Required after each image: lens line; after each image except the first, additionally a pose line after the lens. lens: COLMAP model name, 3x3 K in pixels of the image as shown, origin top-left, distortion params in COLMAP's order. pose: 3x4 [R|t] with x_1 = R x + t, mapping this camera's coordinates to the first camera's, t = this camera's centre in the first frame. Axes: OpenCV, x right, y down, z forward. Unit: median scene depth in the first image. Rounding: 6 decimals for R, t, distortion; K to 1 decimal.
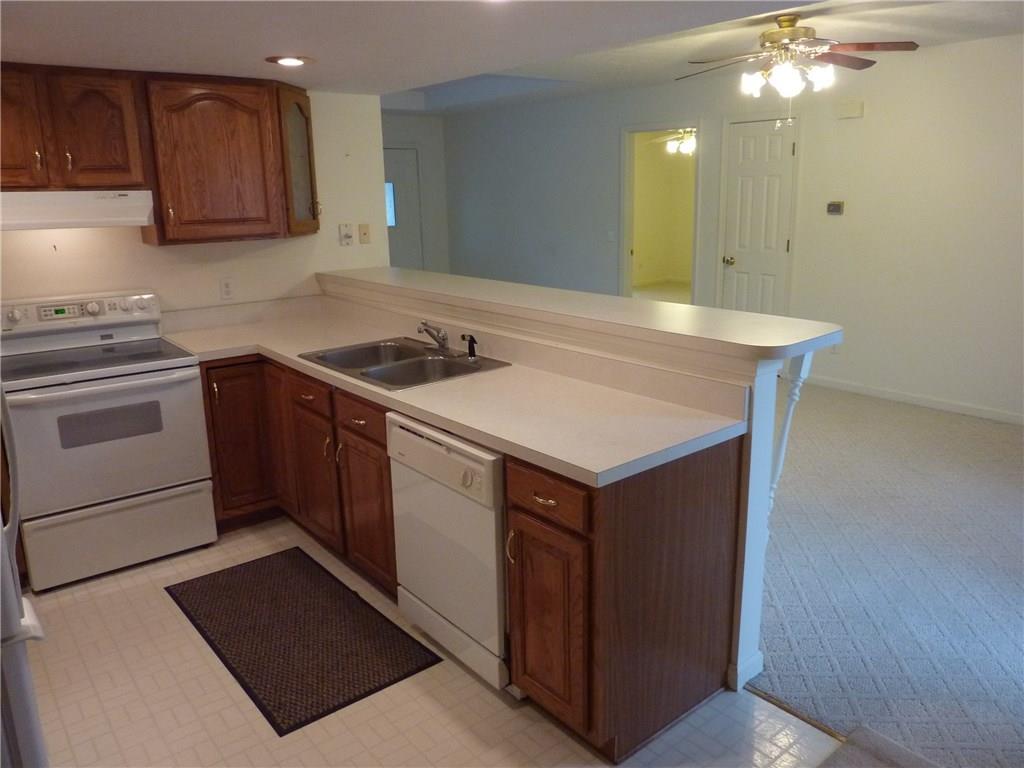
lens RADIAL K [[760.0, 0, 536.0], [0, 760.0, 377.5], [0, 0, 1]] dist [-0.026630, -0.006085]
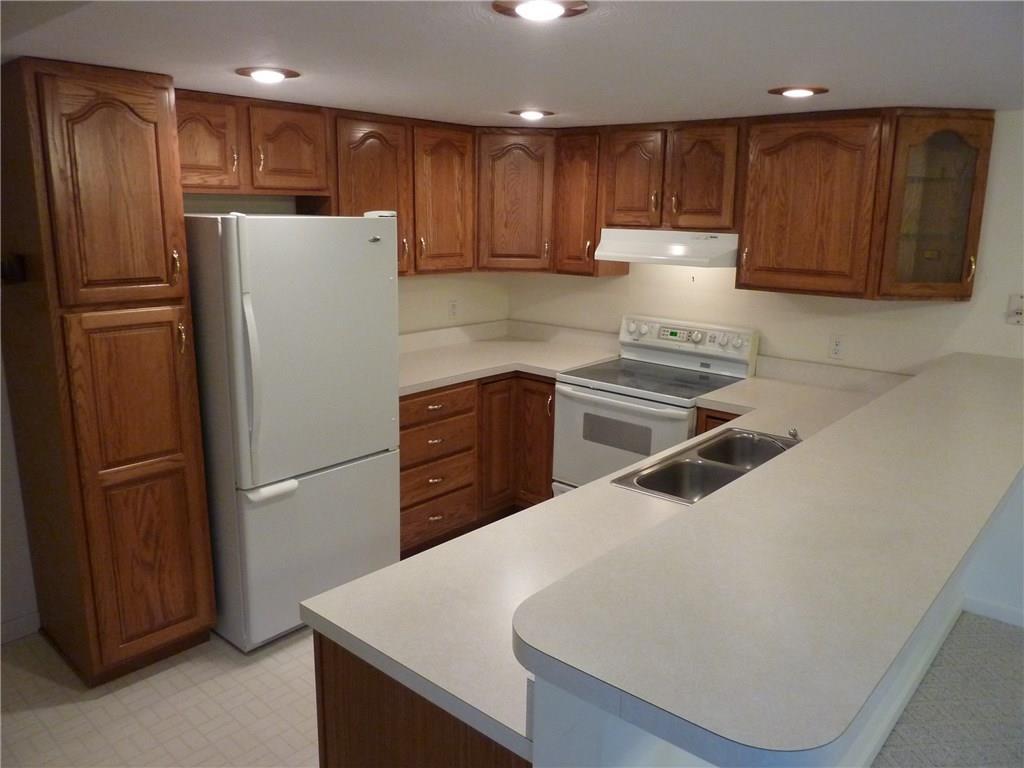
lens RADIAL K [[760.0, 0, 536.0], [0, 760.0, 377.5], [0, 0, 1]] dist [-0.026630, -0.006085]
pose [[0.167026, 0.221844, -0.960670, 0.457331], [-0.259426, 0.949912, 0.174254, -0.171314], [0.951210, 0.220118, 0.216212, 0.561508]]
